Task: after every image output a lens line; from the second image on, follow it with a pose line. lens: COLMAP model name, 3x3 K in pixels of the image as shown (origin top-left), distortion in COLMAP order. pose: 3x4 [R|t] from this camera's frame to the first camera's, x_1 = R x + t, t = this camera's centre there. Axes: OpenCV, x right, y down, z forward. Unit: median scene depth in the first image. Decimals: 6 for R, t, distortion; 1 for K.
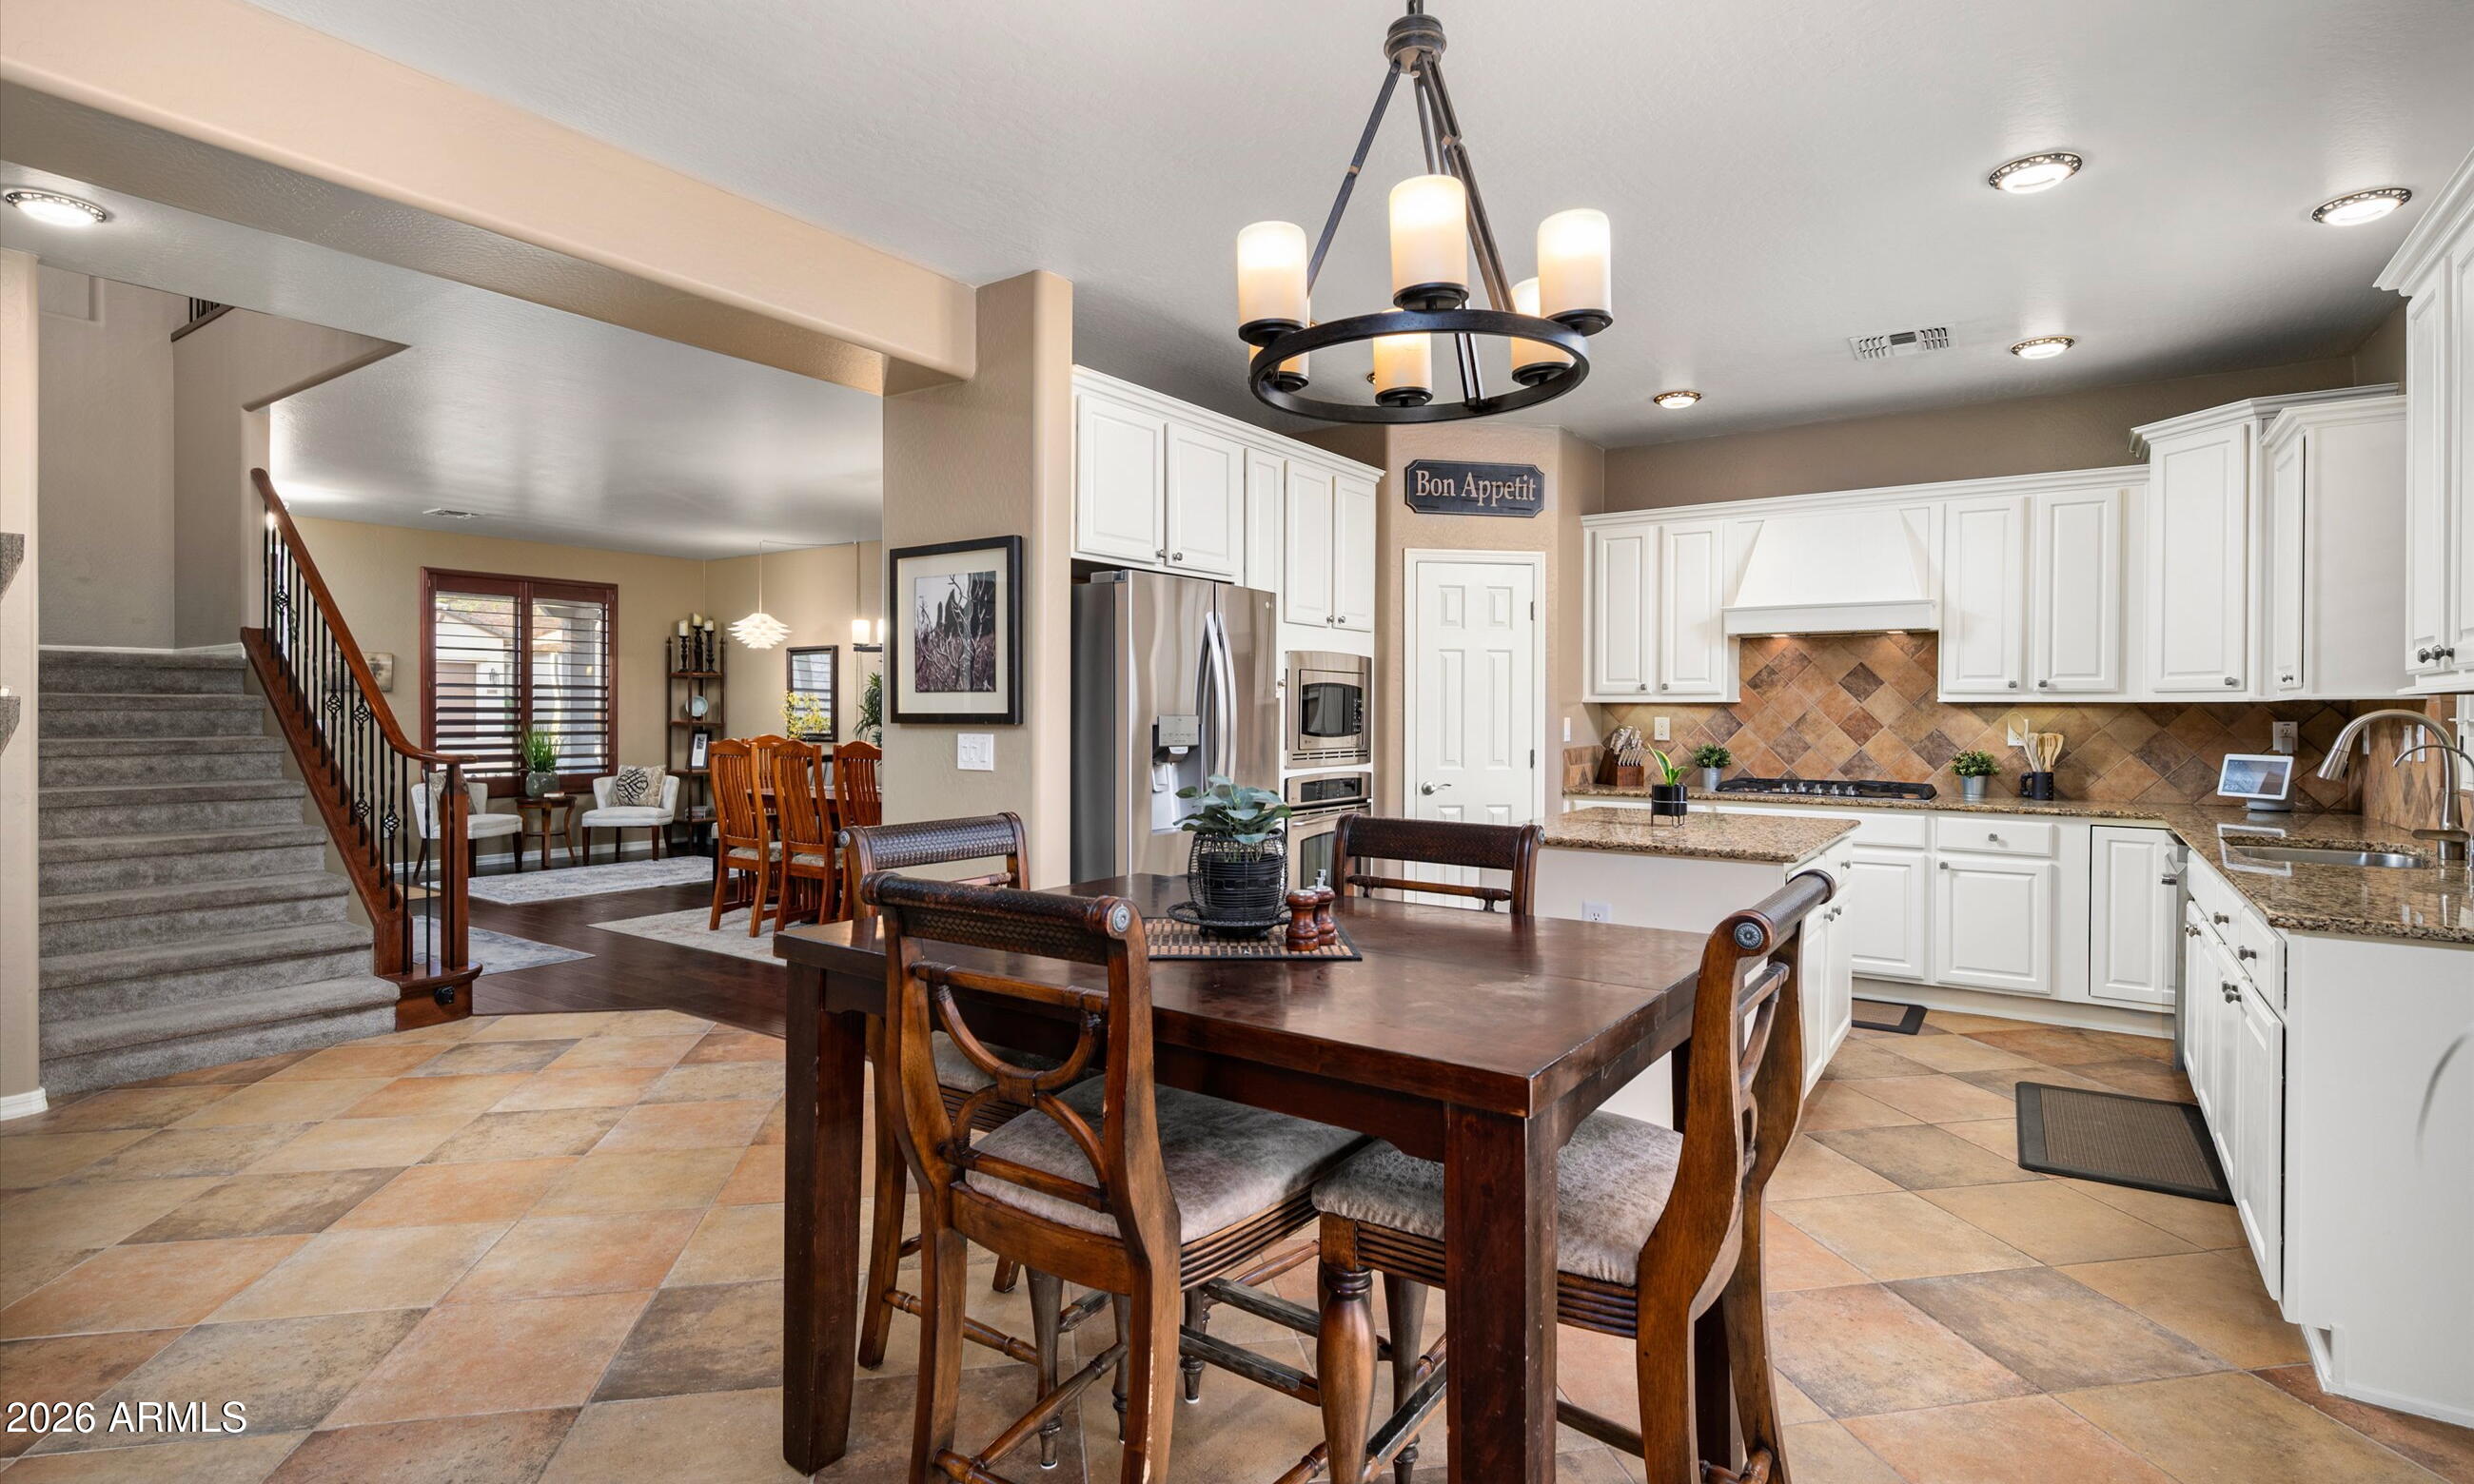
lens RADIAL K [[1188.9, 0, 1255.9], [0, 1188.9, 722.2], [0, 0, 1]] dist [0.002630, 0.000225]
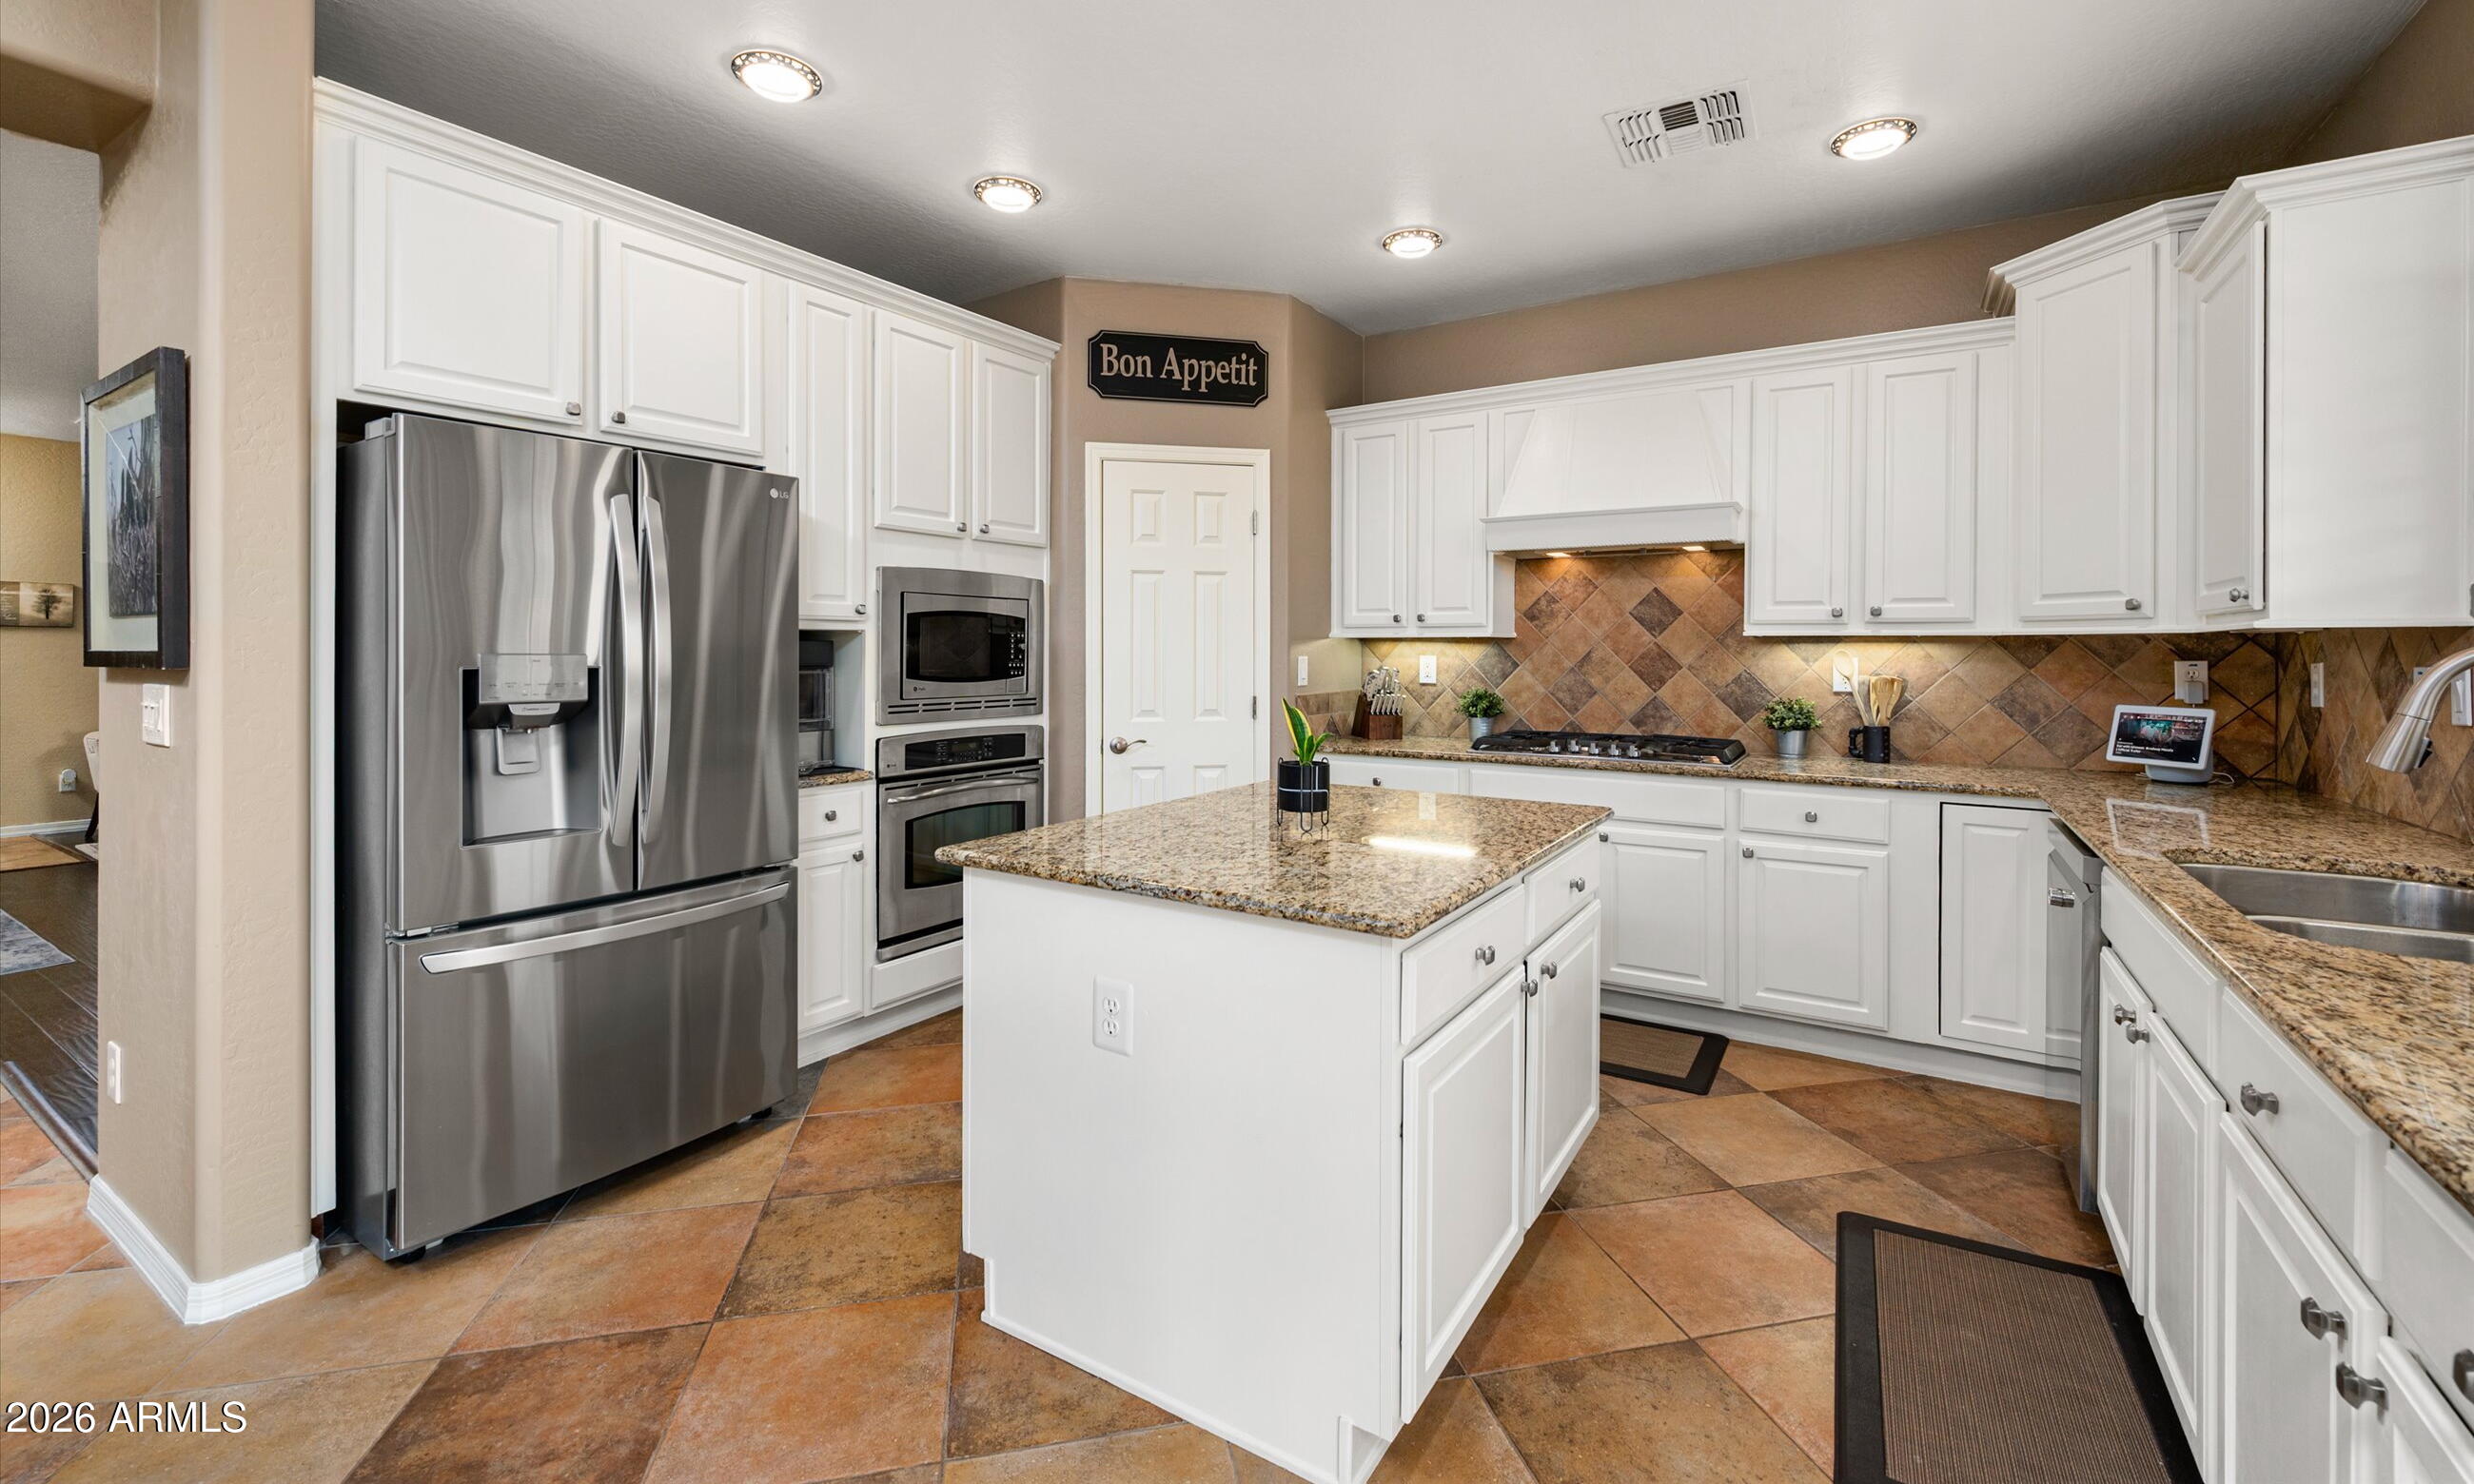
lens RADIAL K [[1038.6, 0, 1241.1], [0, 1038.6, 654.8], [0, 0, 1]] dist [0.002246, 0.000054]
pose [[0.999411, -0.000934, 0.034304, 0.224408], [0.001089, 0.999989, -0.004503, -0.002015], [-0.034299, 0.004538, 0.999401, 0.337846]]
